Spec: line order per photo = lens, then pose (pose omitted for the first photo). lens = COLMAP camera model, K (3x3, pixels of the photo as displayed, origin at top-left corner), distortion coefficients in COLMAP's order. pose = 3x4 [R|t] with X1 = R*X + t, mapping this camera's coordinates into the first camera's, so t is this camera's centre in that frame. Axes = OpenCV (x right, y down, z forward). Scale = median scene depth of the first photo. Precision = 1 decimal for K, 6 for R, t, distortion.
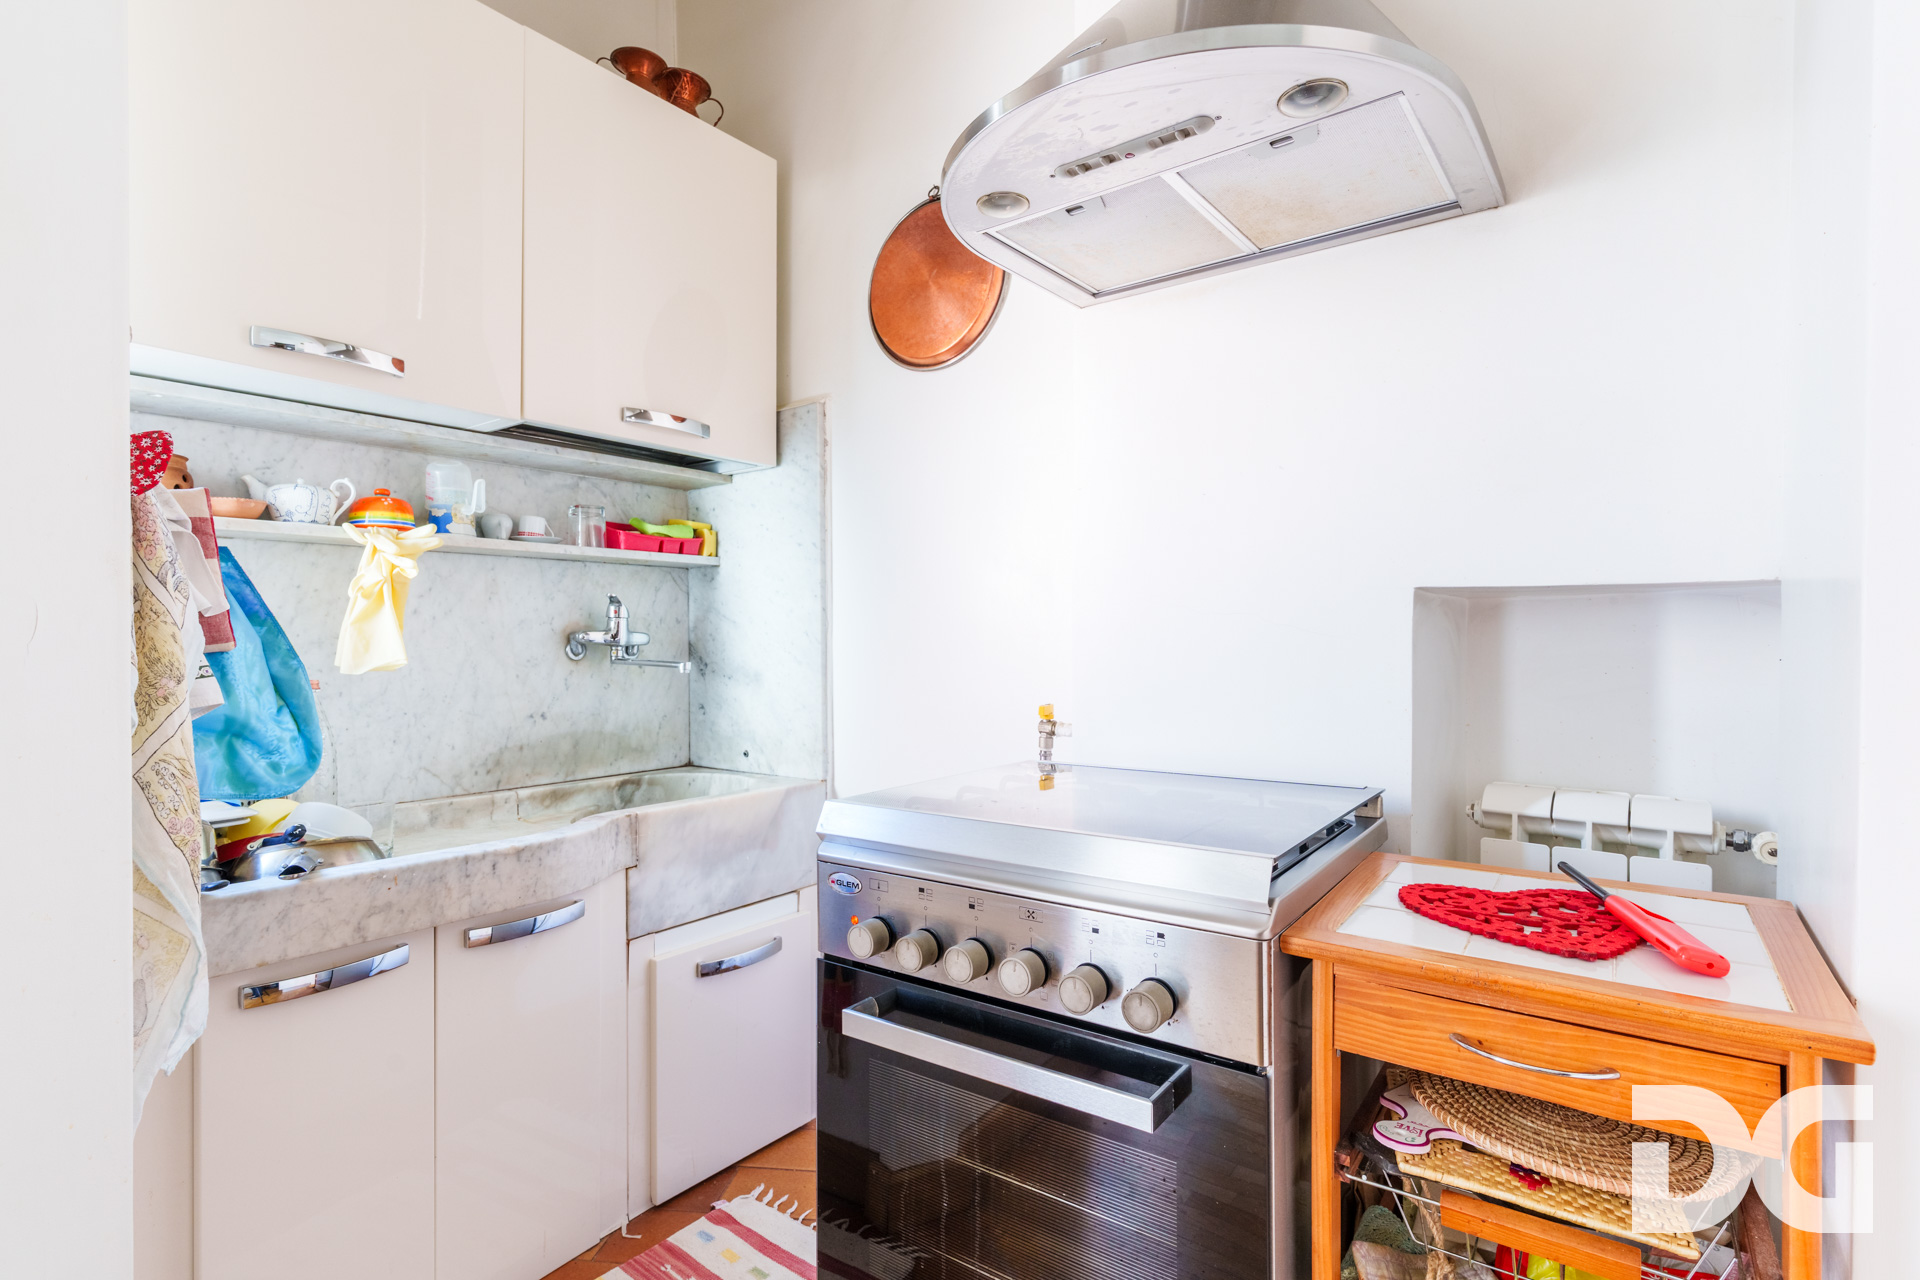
lens RADIAL K [[949.1, 0, 1029.4], [0, 949.1, 645.7], [0, 0, 1]] dist [0.001776, 0.000418]
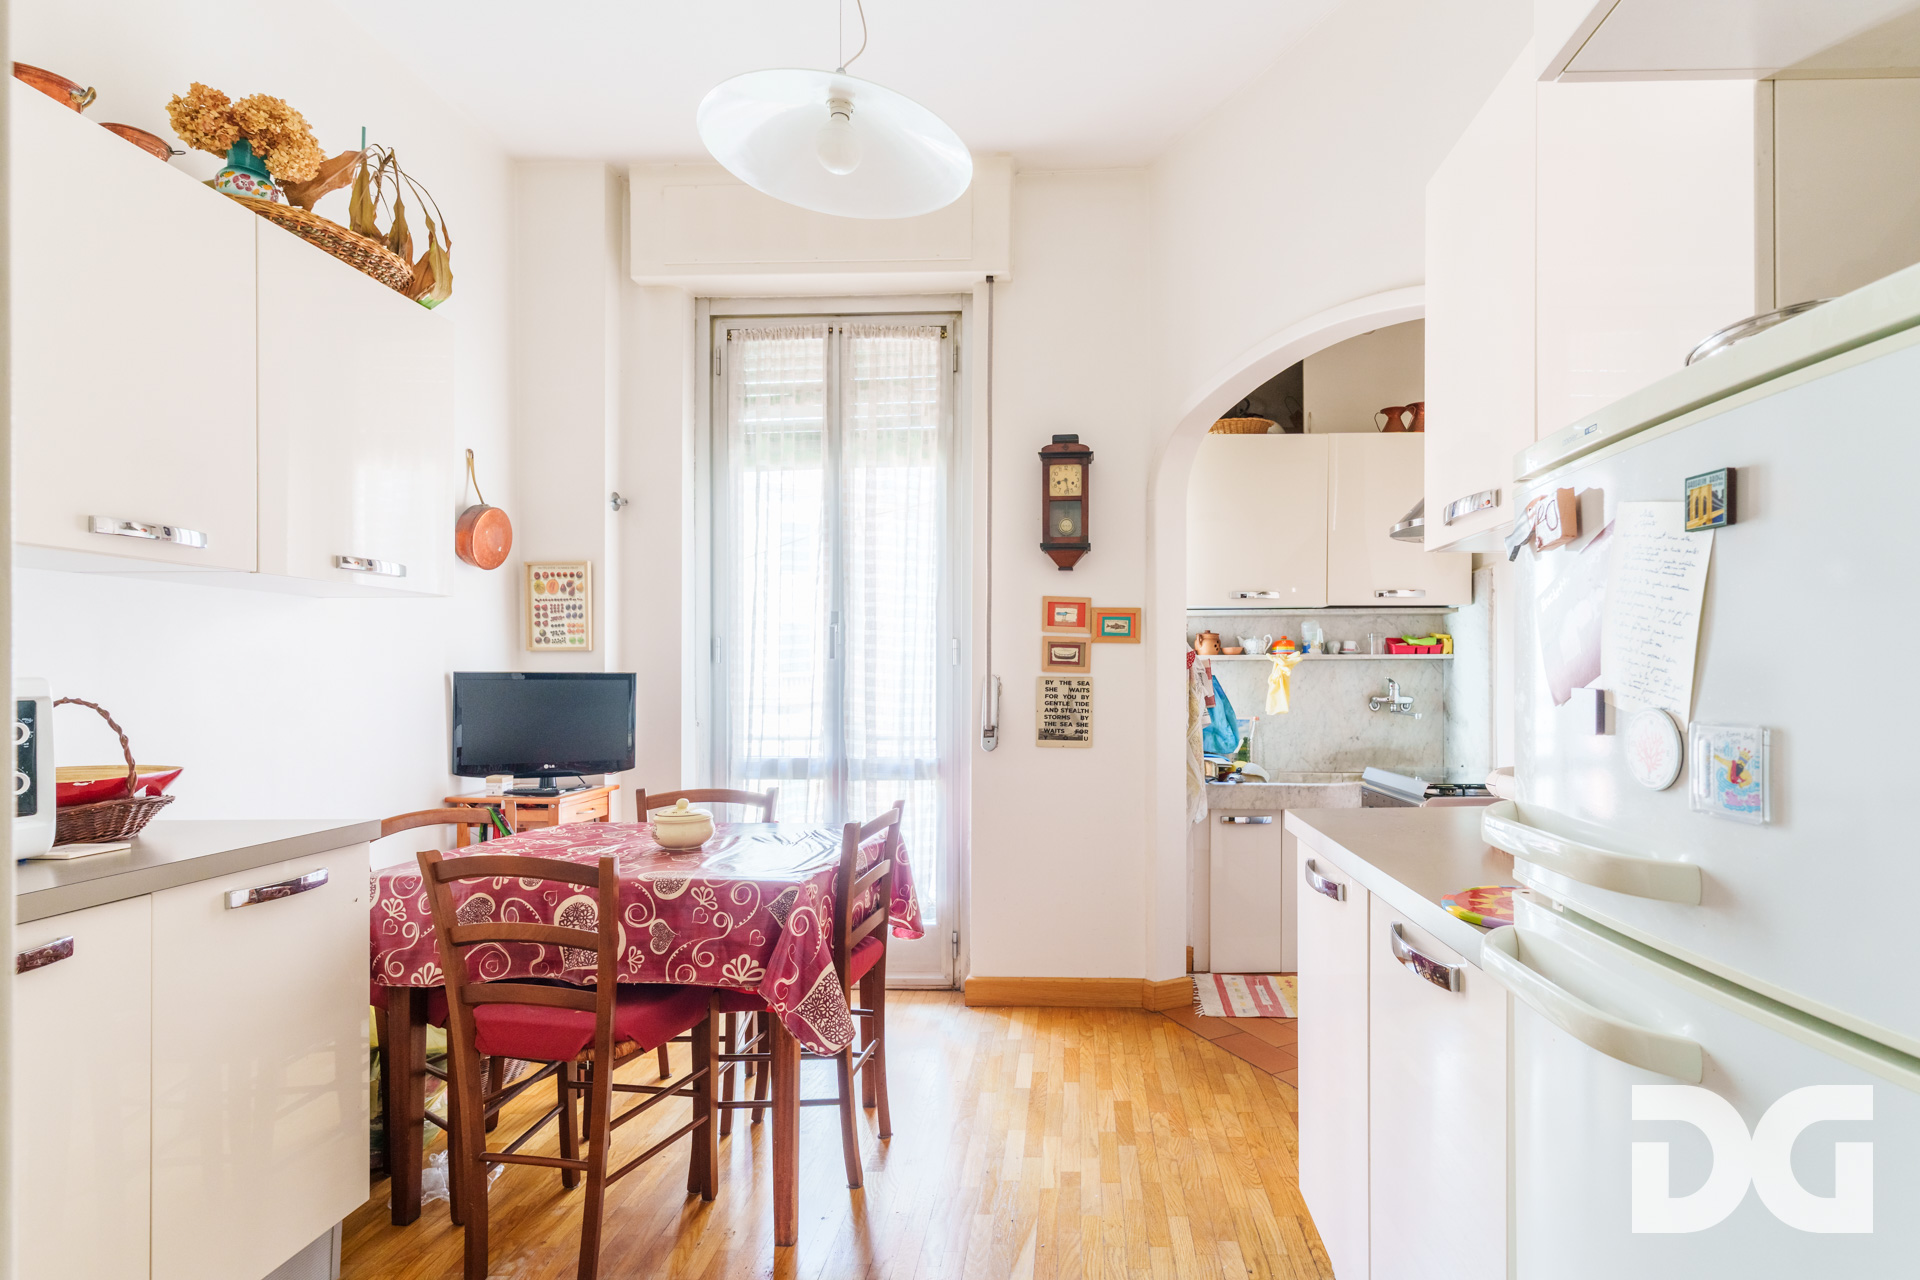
lens RADIAL K [[949.1, 0, 1029.4], [0, 949.1, 645.7], [0, 0, 1]] dist [0.001776, 0.000418]
pose [[0.532892, -0.031745, -0.845588, 0.916920], [-0.005876, 0.999133, -0.041212, -0.038991], [0.846163, 0.026930, 0.532244, -0.741949]]
